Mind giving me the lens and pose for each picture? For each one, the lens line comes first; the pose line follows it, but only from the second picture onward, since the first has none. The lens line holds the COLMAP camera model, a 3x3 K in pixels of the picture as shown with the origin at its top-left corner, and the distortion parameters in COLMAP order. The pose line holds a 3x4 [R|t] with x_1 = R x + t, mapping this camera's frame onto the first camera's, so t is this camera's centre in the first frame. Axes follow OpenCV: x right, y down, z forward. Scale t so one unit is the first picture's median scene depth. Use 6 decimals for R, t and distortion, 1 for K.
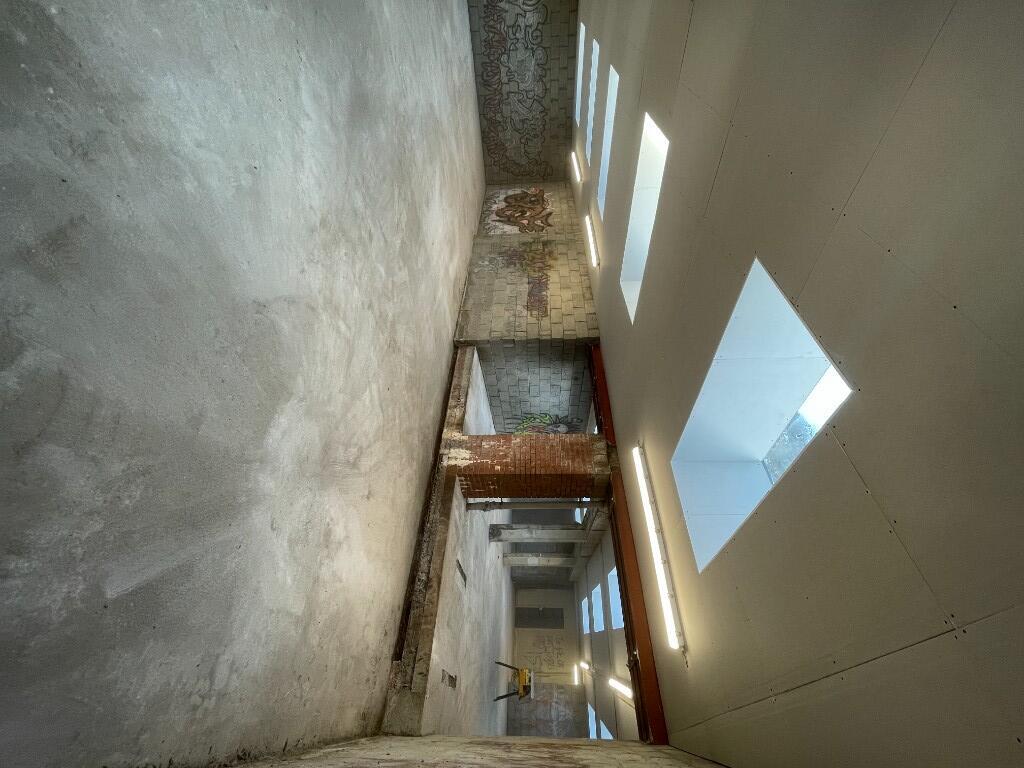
lens RADIAL K [[409.7, 0, 516.0], [0, 409.7, 383.0], [0, 0, 1]] dist [-0.002261, -0.000341]
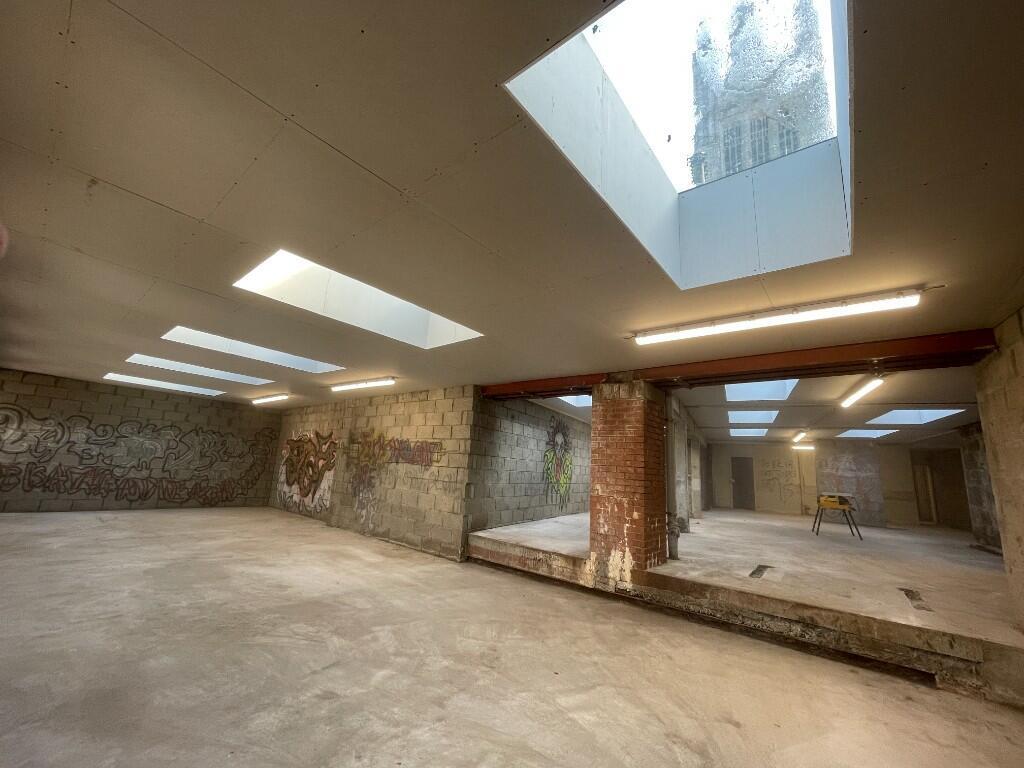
lens RADIAL K [[411.3, 0, 506.9], [0, 411.3, 382.9], [0, 0, 1]] dist [-0.003123, 0.000395]
pose [[0.074009, -0.962572, 0.260725, -0.017103], [0.995112, 0.088421, 0.043972, -0.072414], [-0.065380, 0.256196, 0.964411, 0.118373]]
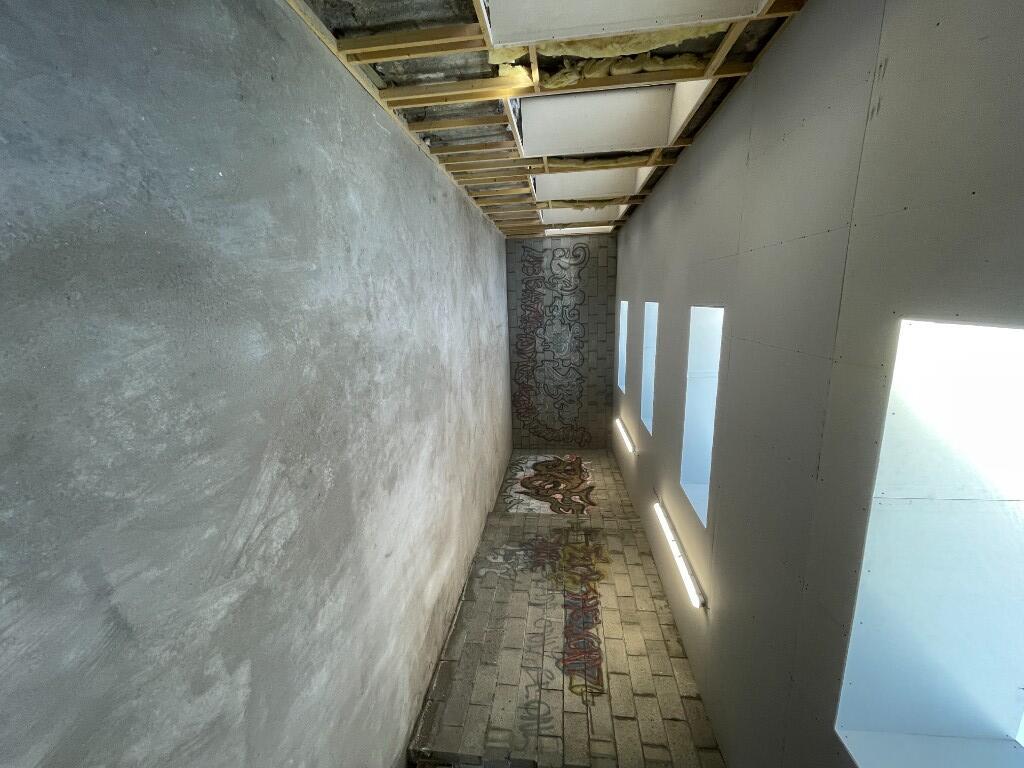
lens RADIAL K [[409.7, 0, 516.0], [0, 409.7, 383.0], [0, 0, 1]] dist [-0.002261, -0.000341]
pose [[0.996219, 0.035961, -0.079087, -0.005370], [-0.074423, 0.822900, -0.563290, -0.179838], [0.044825, 0.567046, 0.822465, 0.341477]]
